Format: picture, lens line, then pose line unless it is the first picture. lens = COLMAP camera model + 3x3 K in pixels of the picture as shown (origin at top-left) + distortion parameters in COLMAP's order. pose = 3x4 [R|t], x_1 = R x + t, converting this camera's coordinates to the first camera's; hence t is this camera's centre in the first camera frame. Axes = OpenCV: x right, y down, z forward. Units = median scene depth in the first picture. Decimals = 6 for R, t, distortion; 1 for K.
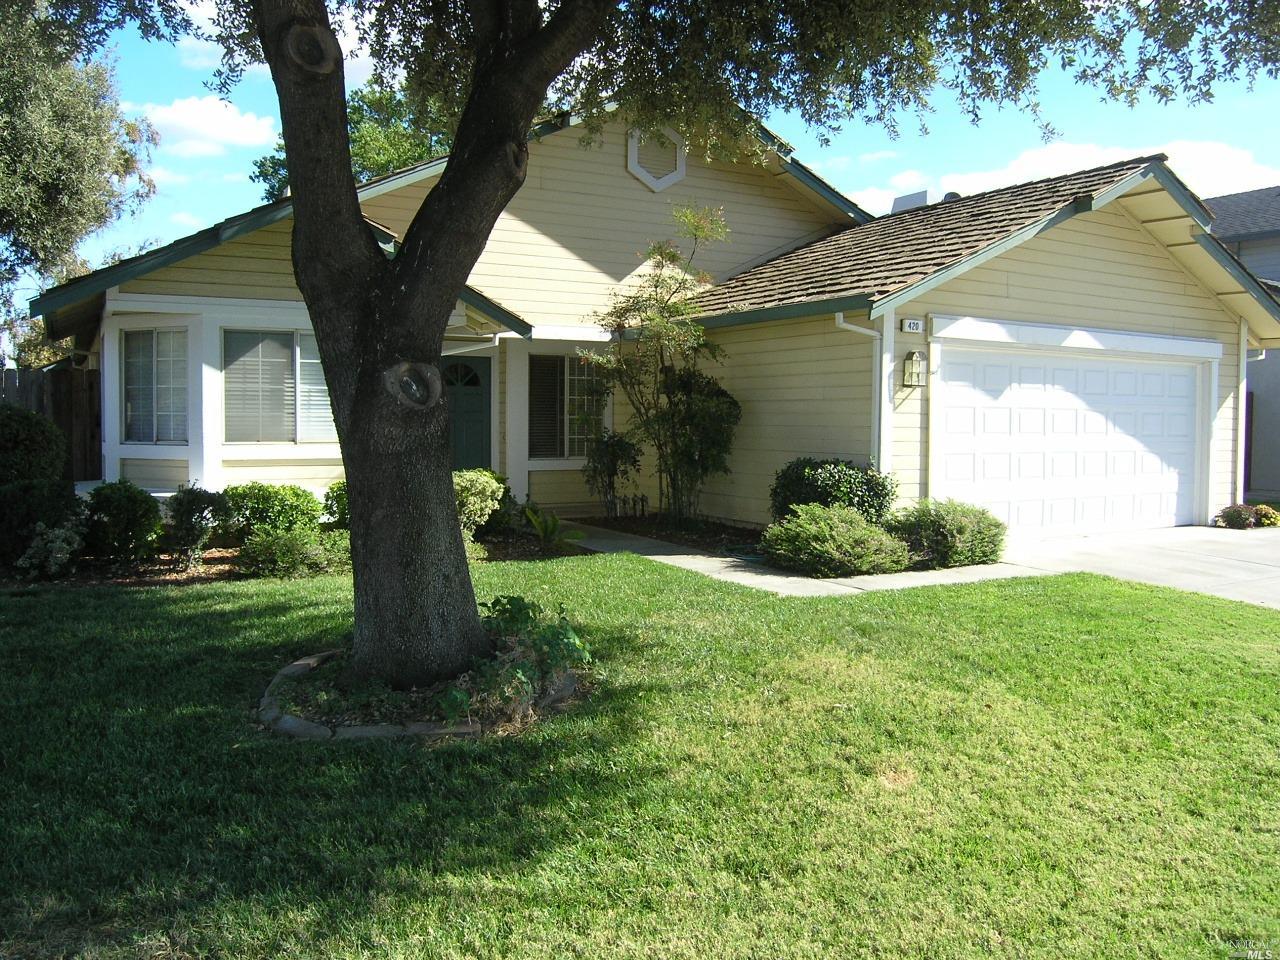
lens RADIAL K [[1055.9, 0, 641.2], [0, 1055.9, 463.2], [0, 0, 1]] dist [-0.093594, 0.013211]
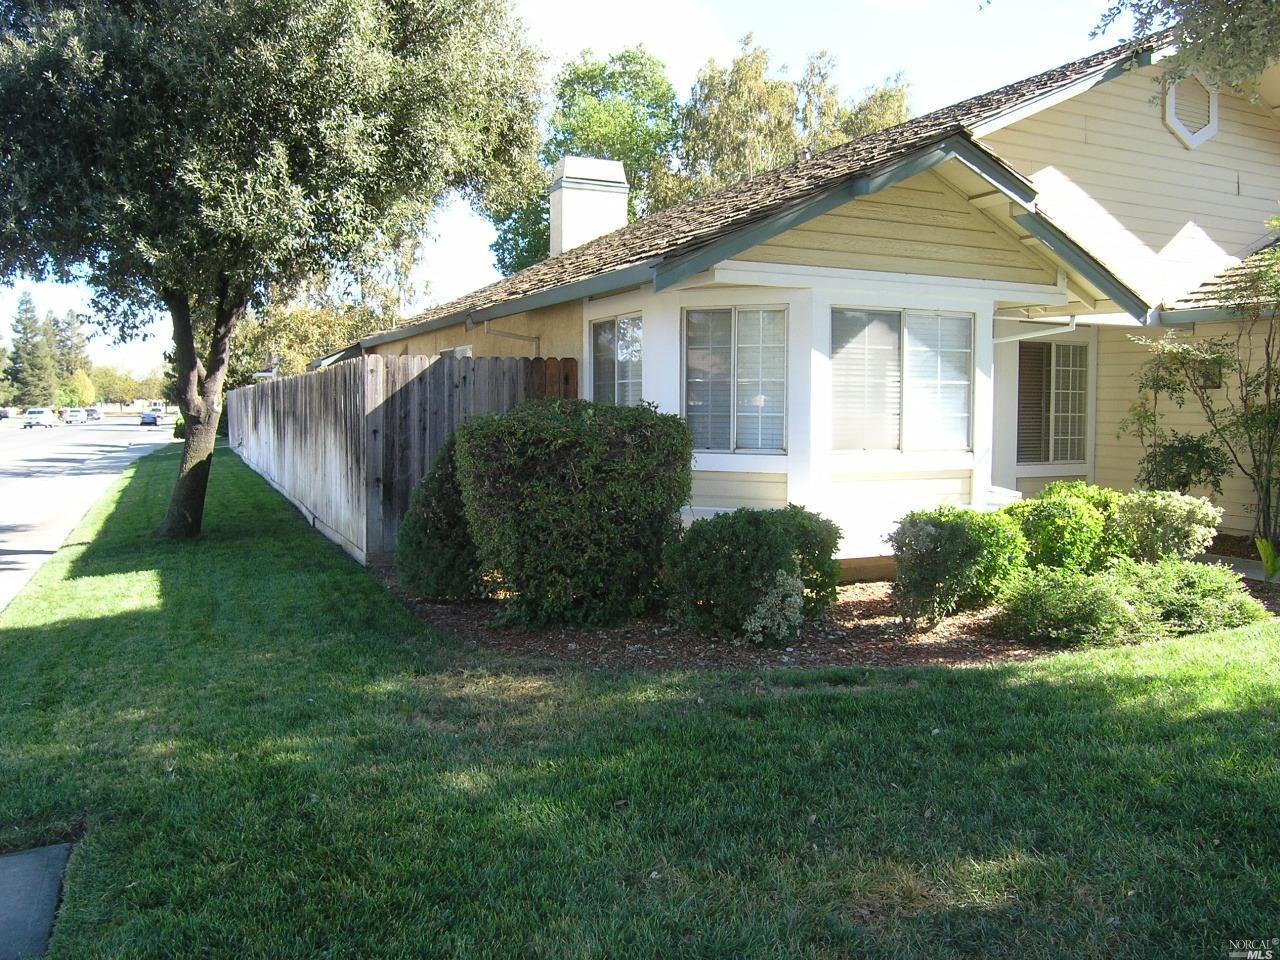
lens RADIAL K [[1055.9, 0, 641.2], [0, 1055.9, 463.2], [0, 0, 1]] dist [-0.093594, 0.013211]
pose [[0.995586, 0.001751, -0.093838, -0.404891], [-0.000768, 0.999944, 0.010517, -0.016427], [0.093851, -0.010399, 0.995532, 0.162724]]
